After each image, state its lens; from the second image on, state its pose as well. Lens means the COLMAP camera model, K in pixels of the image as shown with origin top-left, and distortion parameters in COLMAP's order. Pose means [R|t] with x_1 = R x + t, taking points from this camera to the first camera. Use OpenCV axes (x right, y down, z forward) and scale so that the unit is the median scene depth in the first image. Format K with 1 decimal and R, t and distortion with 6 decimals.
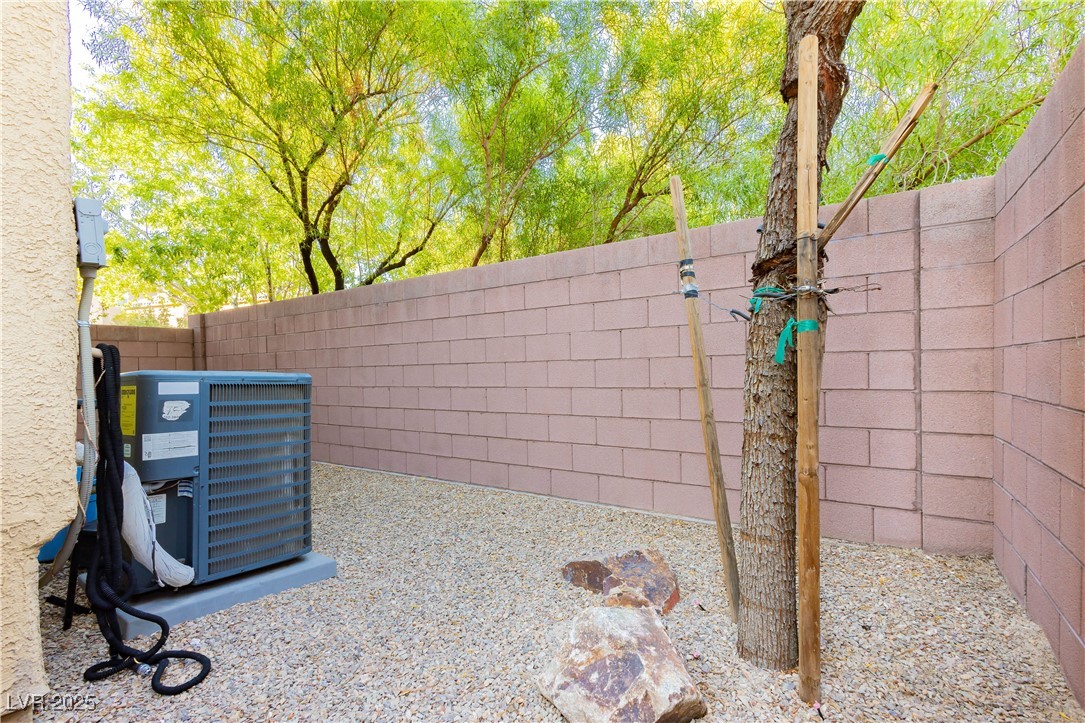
lens RADIAL K [[533.0, 0, 529.4], [0, 533.0, 365.3], [0, 0, 1]] dist [0.000940, 0.000194]
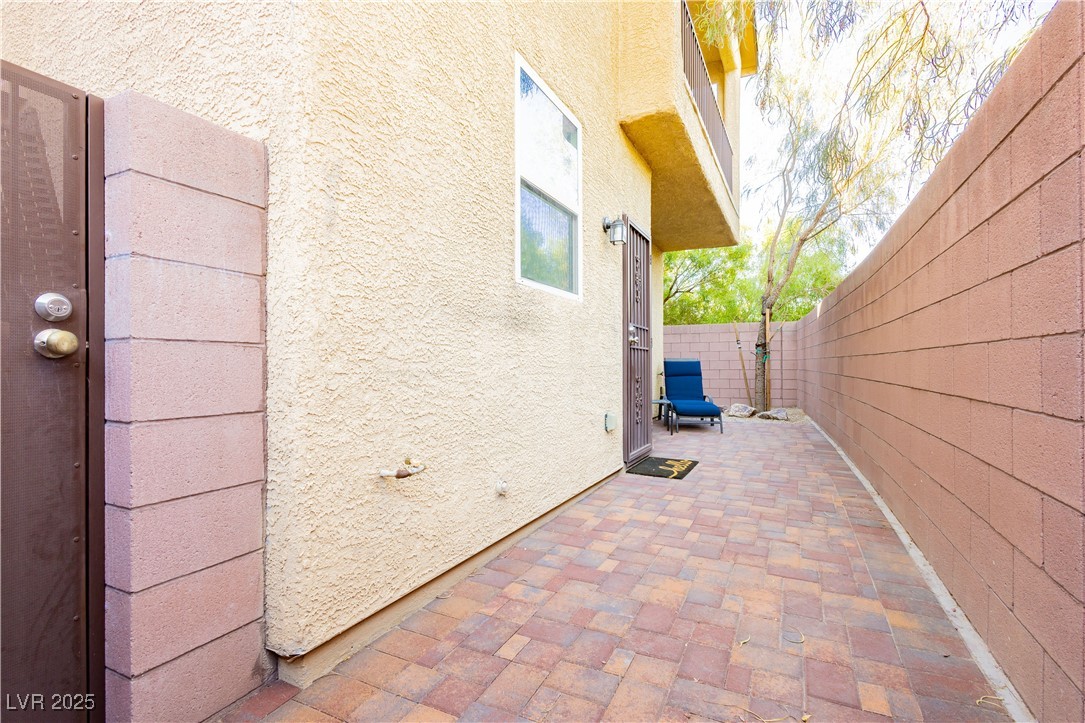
lens RADIAL K [[512.9, 0, 537.3], [0, 512.9, 353.0], [0, 0, 1]] dist [0.000960, -0.000217]
pose [[0.978492, 0.008399, 0.206113, -1.469402], [-0.005533, 0.999880, -0.014479, -0.007048], [-0.206210, 0.013027, 0.978421, -1.889742]]
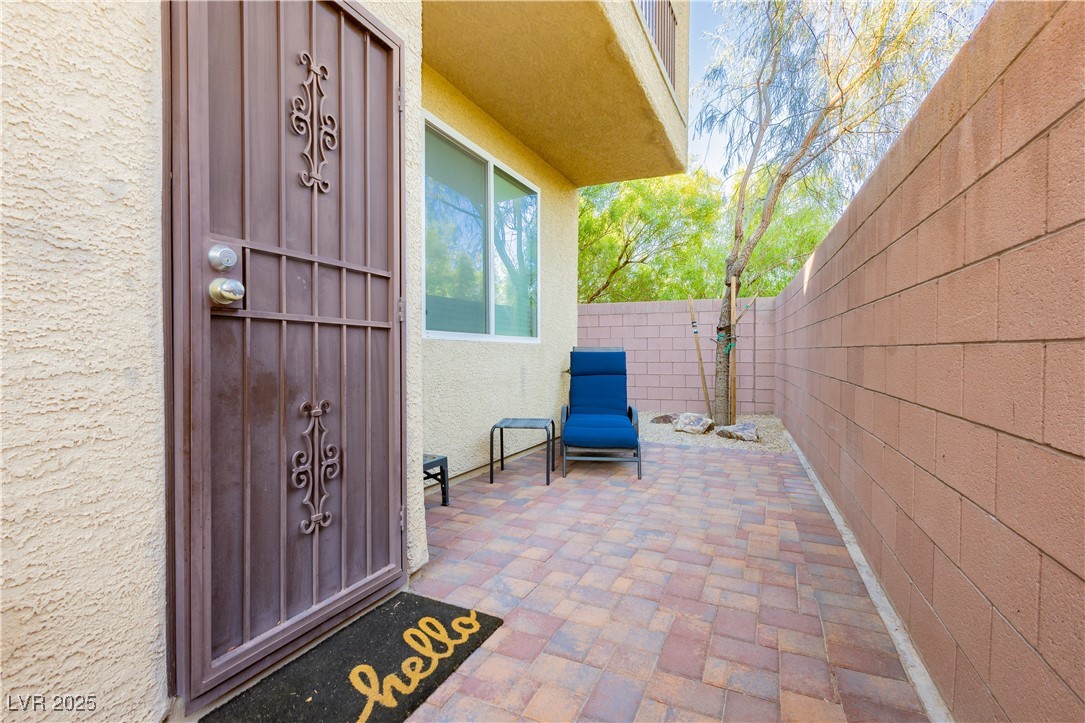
lens RADIAL K [[512.9, 0, 537.3], [0, 512.9, 353.0], [0, 0, 1]] dist [0.000960, -0.000217]
pose [[0.972378, 0.005680, 0.233344, -0.879271], [-0.008098, 0.999923, 0.009402, -0.016486], [-0.233273, -0.011032, 0.972349, -1.181136]]
